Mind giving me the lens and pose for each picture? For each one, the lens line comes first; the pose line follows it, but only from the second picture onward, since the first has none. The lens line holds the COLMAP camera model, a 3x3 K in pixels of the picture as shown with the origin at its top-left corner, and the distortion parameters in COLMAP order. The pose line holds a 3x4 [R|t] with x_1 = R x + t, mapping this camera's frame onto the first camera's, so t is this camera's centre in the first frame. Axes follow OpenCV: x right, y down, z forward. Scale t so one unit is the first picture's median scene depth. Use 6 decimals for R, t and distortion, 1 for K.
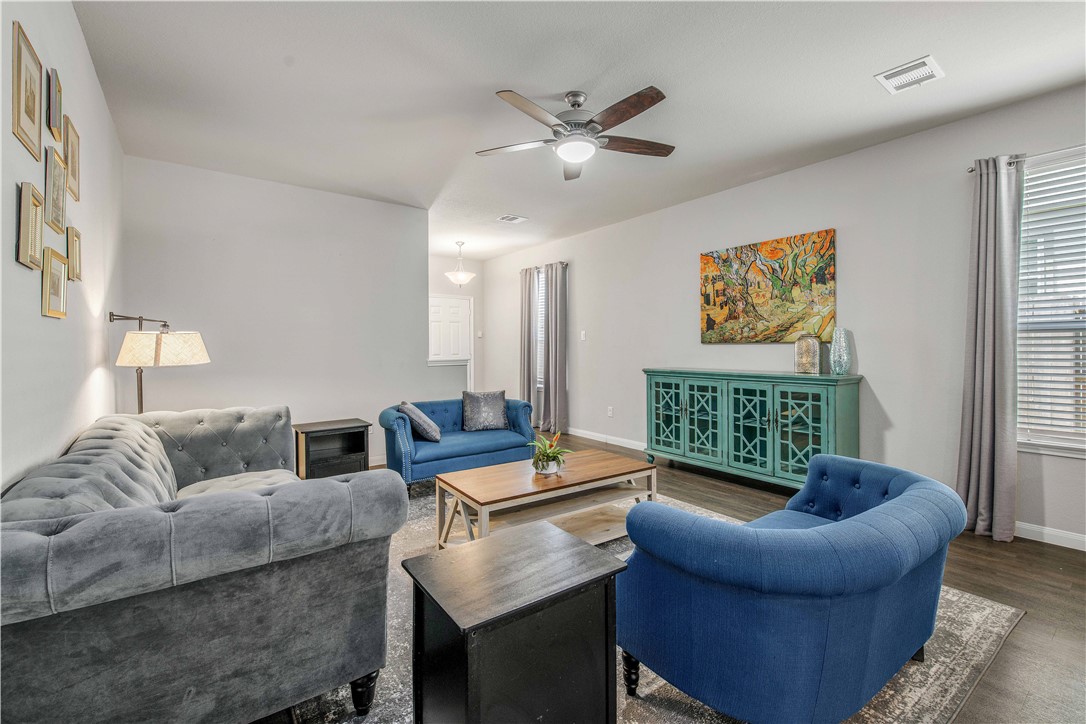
lens RADIAL K [[464.8, 0, 539.9], [0, 464.8, 355.8], [0, 0, 1]] dist [-0.000447, -0.000223]
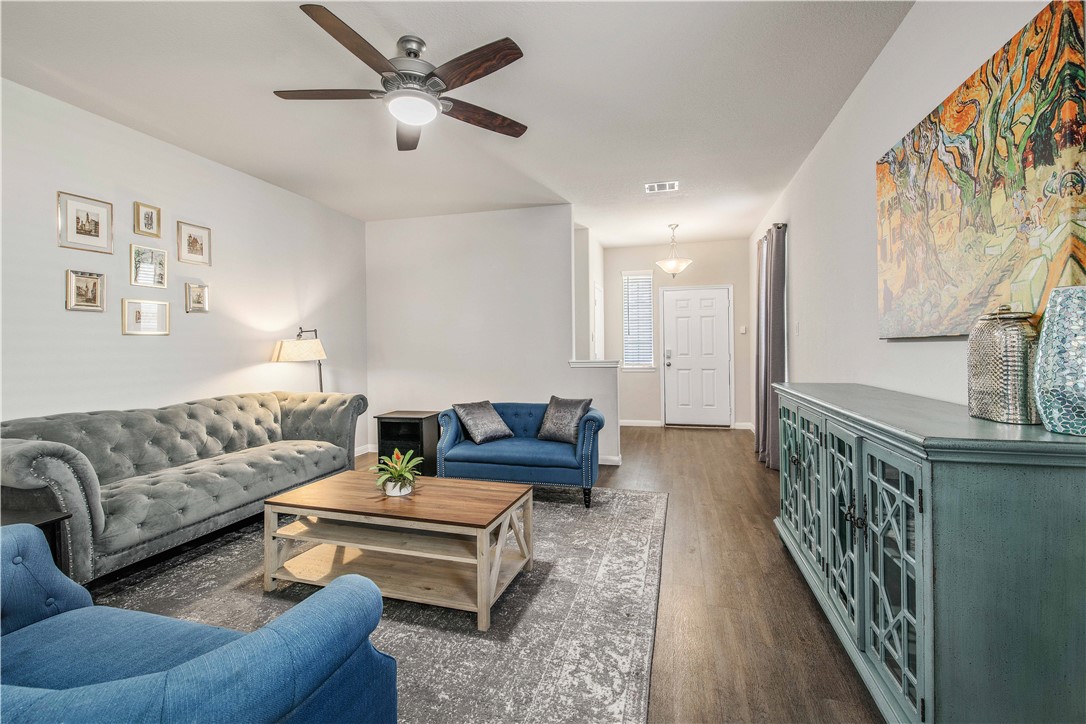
lens RADIAL K [[466.6, 0, 545.9], [0, 466.6, 344.3], [0, 0, 1]] dist [0.000489, -0.000222]
pose [[0.609781, -0.007009, -0.792539, 0.612249], [-0.002633, 0.999937, -0.010869, -0.016565], [0.792565, 0.008715, 0.609725, 0.469893]]
